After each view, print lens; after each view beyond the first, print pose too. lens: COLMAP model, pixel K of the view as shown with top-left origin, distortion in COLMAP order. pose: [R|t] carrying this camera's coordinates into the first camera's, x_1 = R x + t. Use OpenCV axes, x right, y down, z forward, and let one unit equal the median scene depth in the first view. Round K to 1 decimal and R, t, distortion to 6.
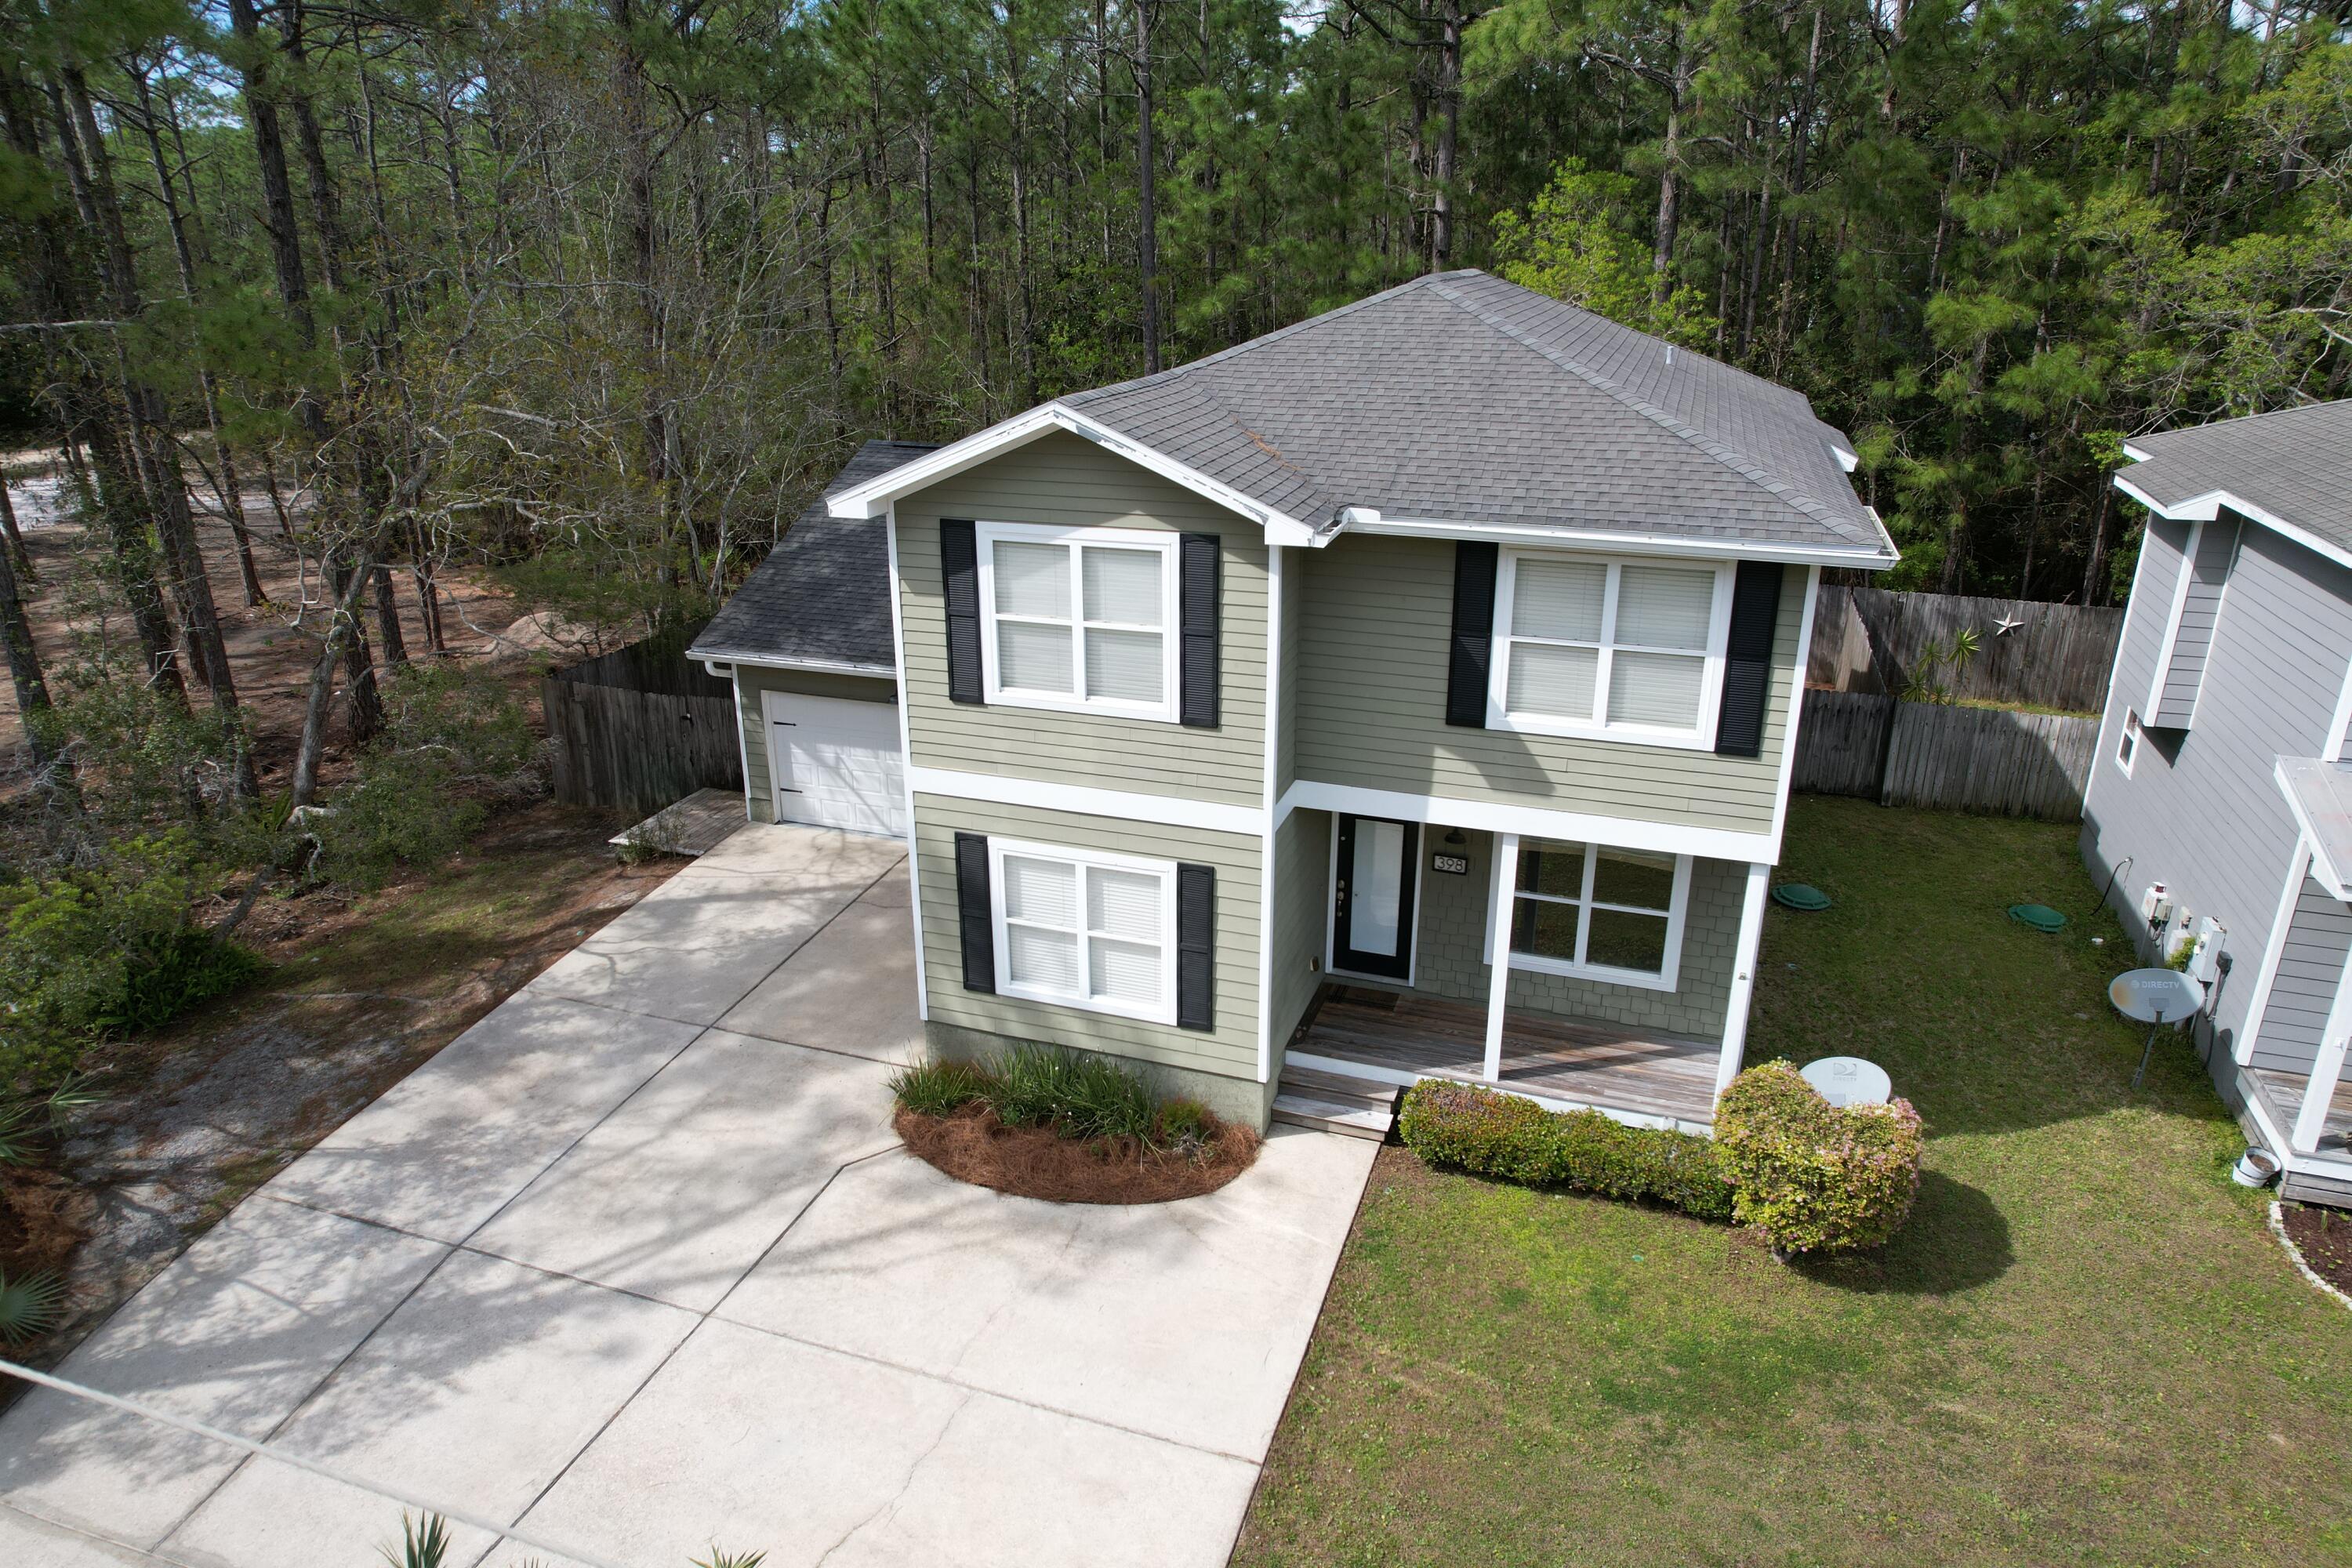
lens RADIAL K [[1509.8, 0, 1176.0], [0, 1509.8, 784.0], [0, 0, 1]] dist [-0.084660, 0.075493]
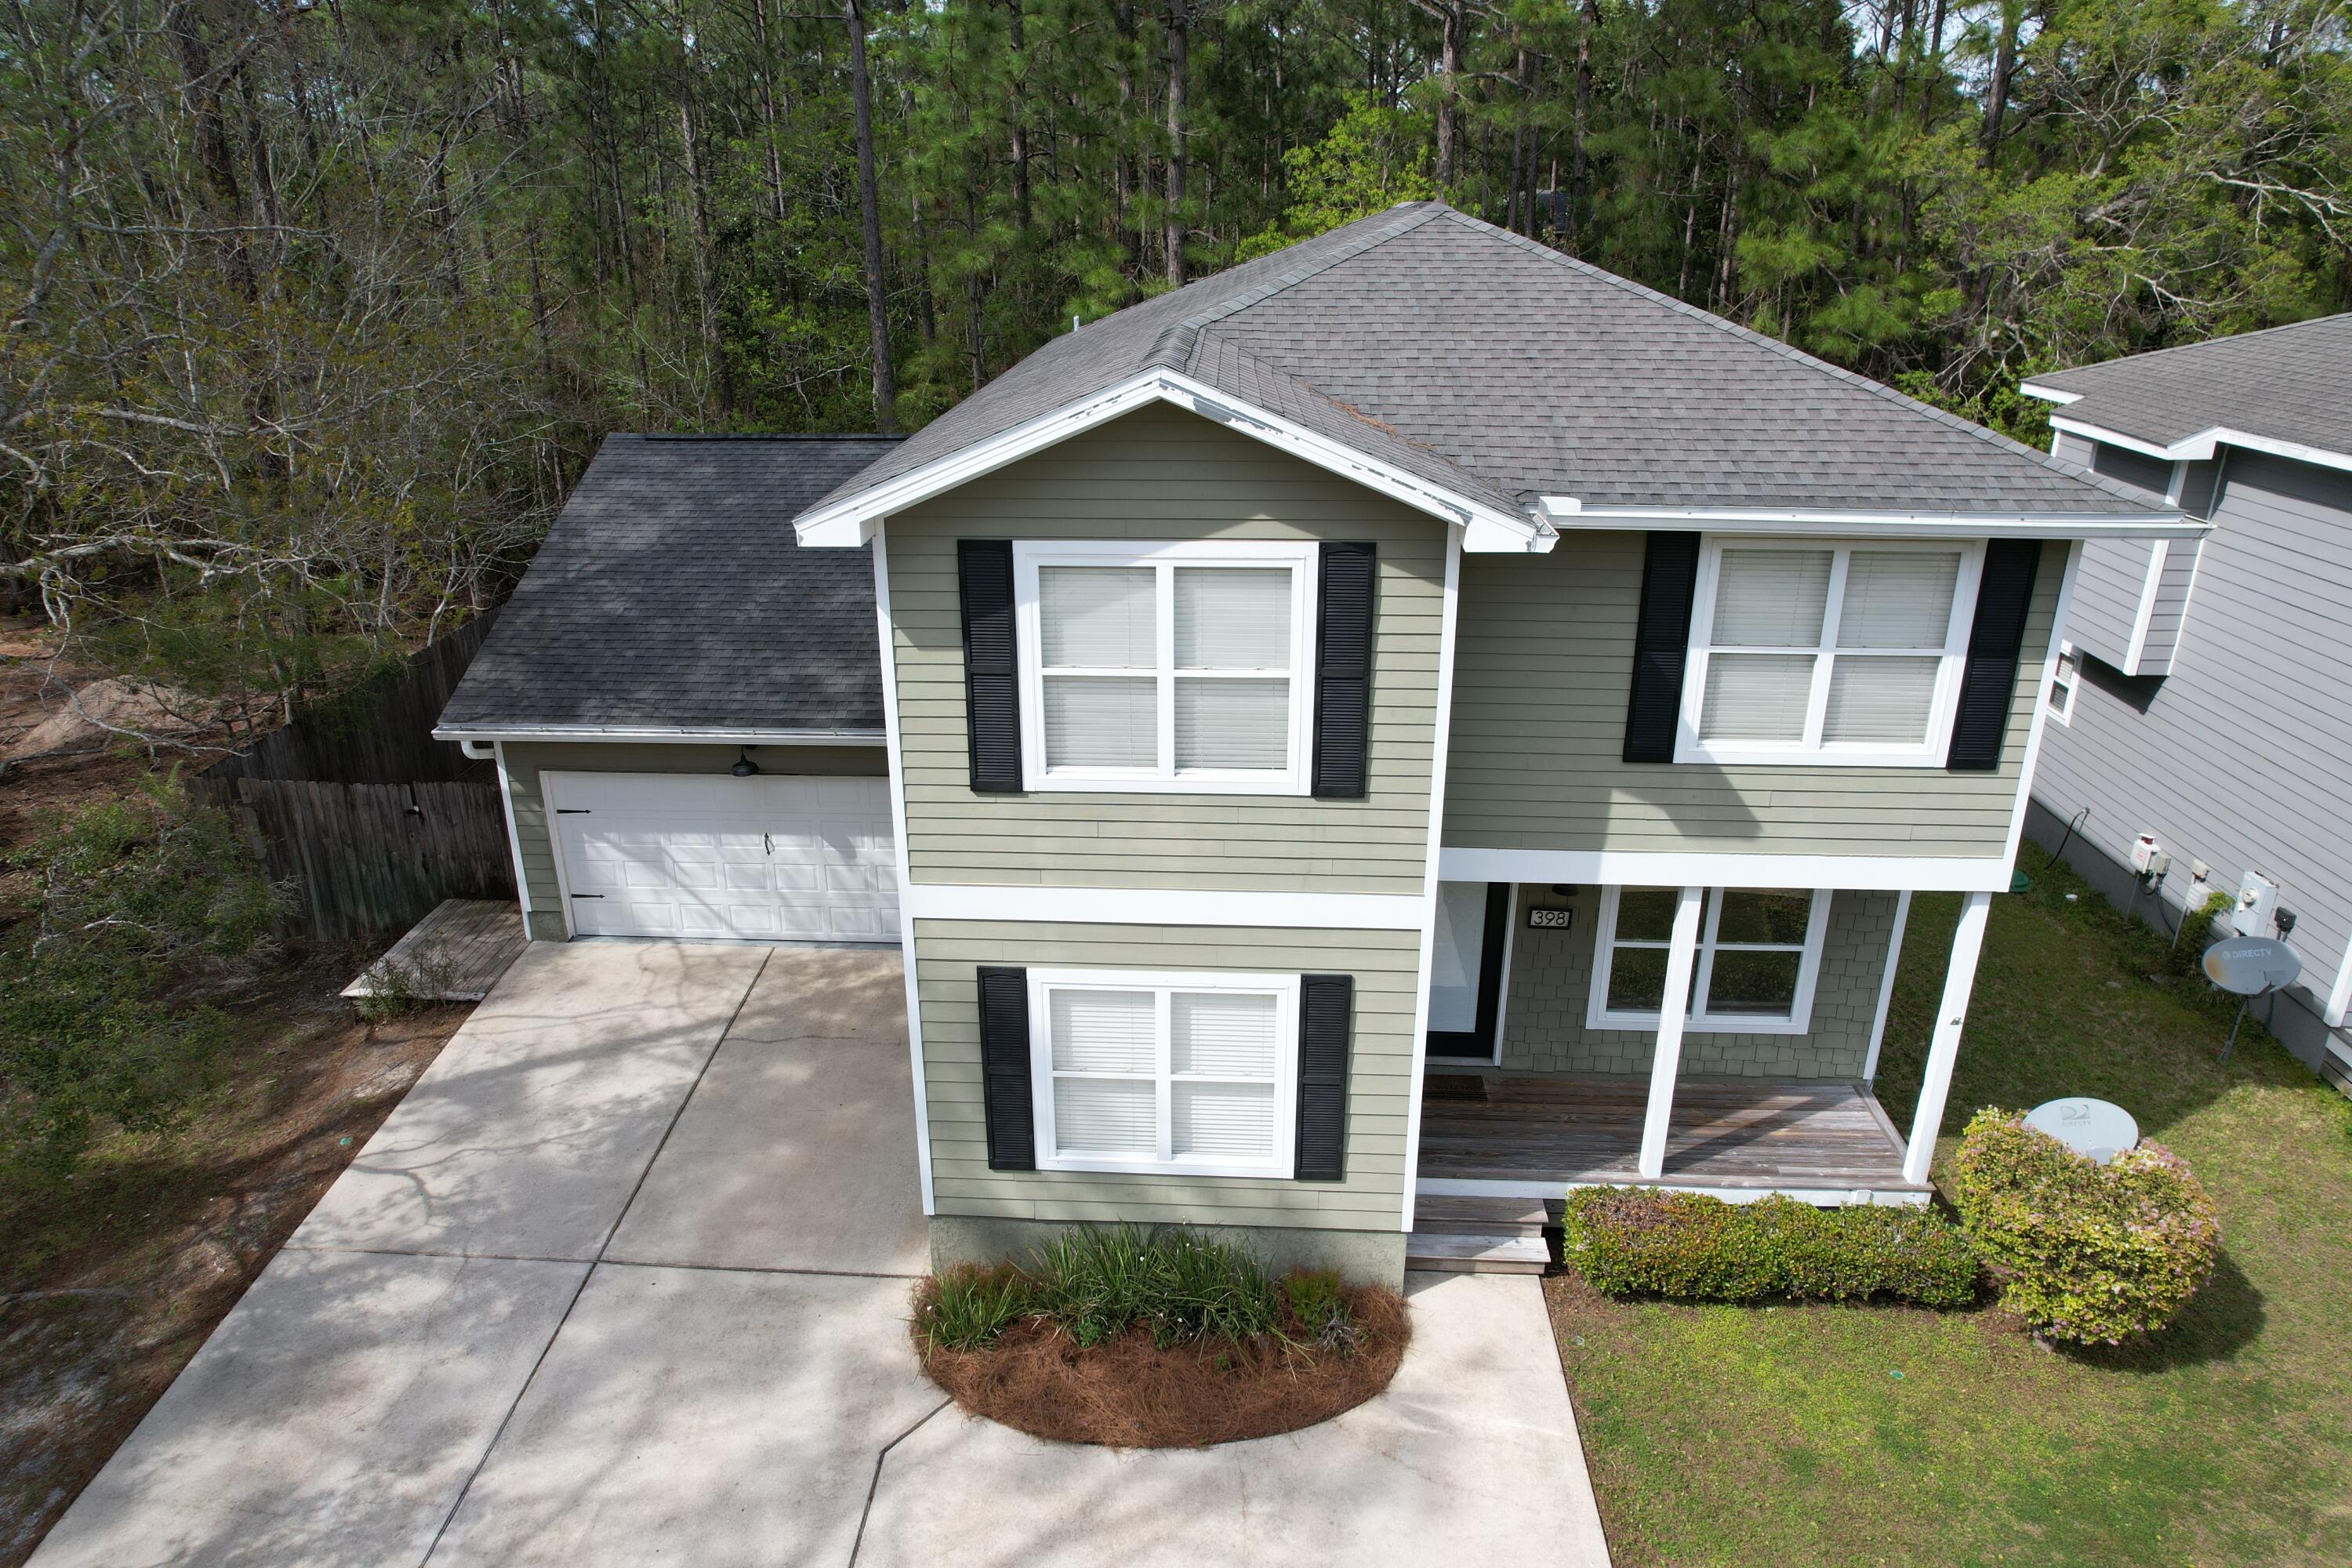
lens RADIAL K [[1509.8, 0, 1176.0], [0, 1509.8, 784.0], [0, 0, 1]] dist [-0.084660, 0.075493]
pose [[0.960712, -0.101349, 0.258383, -0.244320], [0.096500, 0.994837, 0.031418, -0.072806], [-0.260233, -0.005250, 0.965532, 0.284930]]
